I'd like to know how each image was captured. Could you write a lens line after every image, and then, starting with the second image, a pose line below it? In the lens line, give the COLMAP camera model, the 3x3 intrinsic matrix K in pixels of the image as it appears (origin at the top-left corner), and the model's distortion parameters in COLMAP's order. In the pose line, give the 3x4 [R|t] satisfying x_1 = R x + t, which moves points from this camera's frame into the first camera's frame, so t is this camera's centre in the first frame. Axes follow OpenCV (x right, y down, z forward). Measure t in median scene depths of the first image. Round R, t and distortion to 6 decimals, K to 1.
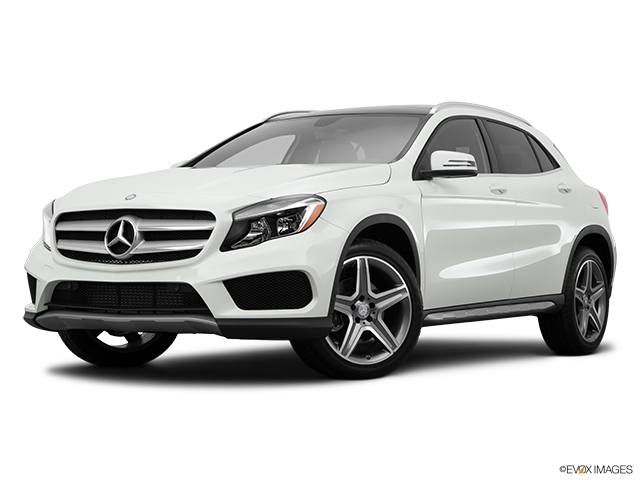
lens RADIAL K [[1312.7, 0, 324.2], [0, 1312.7, 242.6], [0, 0, 1]] dist [0.224916, 0.000000]
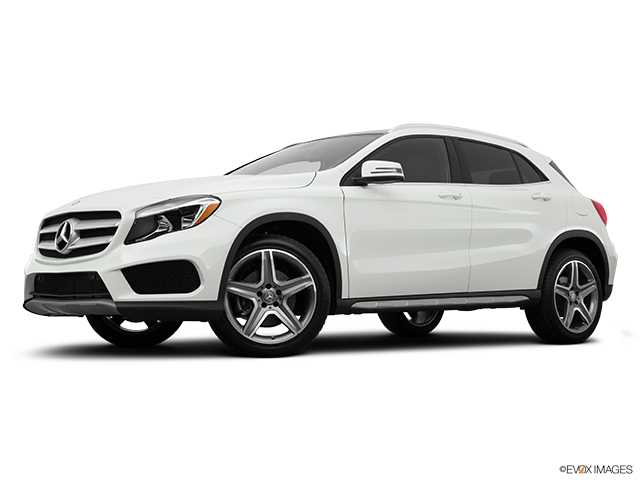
lens RADIAL K [[909.5, 0, 319.5], [0, 909.5, 245.7], [0, 0, 1]] dist [0.126690, 0.000000]
pose [[0.957079, -0.021030, -0.289062, 0.300642], [0.011143, 0.999297, -0.035809, 0.036024], [0.289612, 0.031051, 0.956640, 0.249512]]
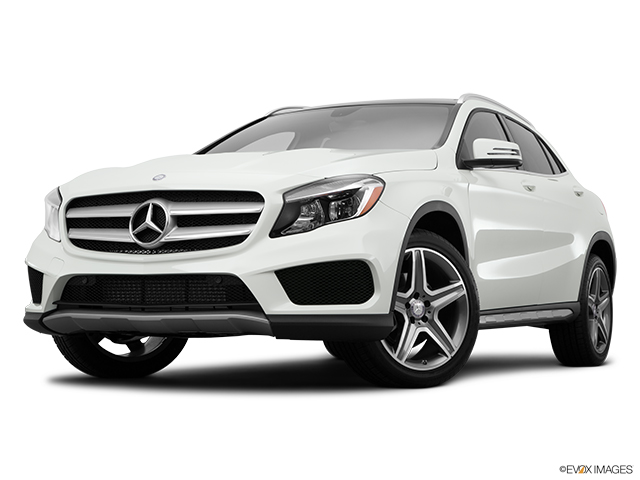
lens RADIAL K [[1201.1, 0, 316.6], [0, 1201.1, 242.3], [0, 0, 1]] dist [0.209835, 0.000000]
pose [[0.996266, 0.002958, 0.086281, -0.108142], [-0.000036, 0.999427, -0.033844, 0.033866], [-0.086332, 0.033715, 0.995696, 0.195492]]
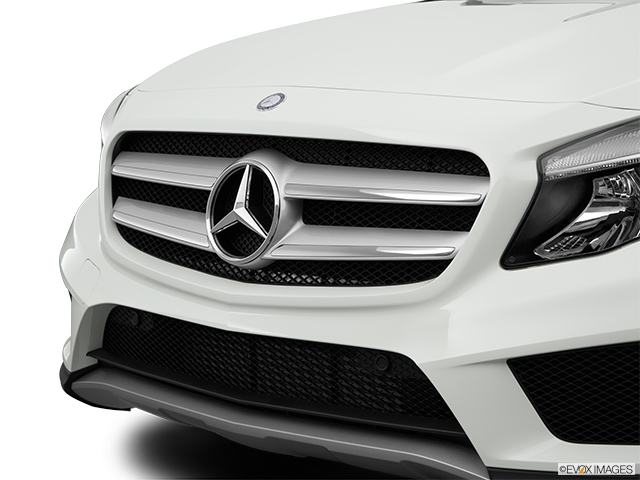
lens RADIAL K [[1585.3, 0, 321.6], [0, 1585.3, 239.0], [0, 0, 1]] dist [0.003462, 0.000000]
pose [[0.974065, 0.017049, -0.225623, -0.028940], [0.011093, 0.992360, 0.122878, -0.049136], [0.225995, -0.122194, 0.966434, 0.542493]]
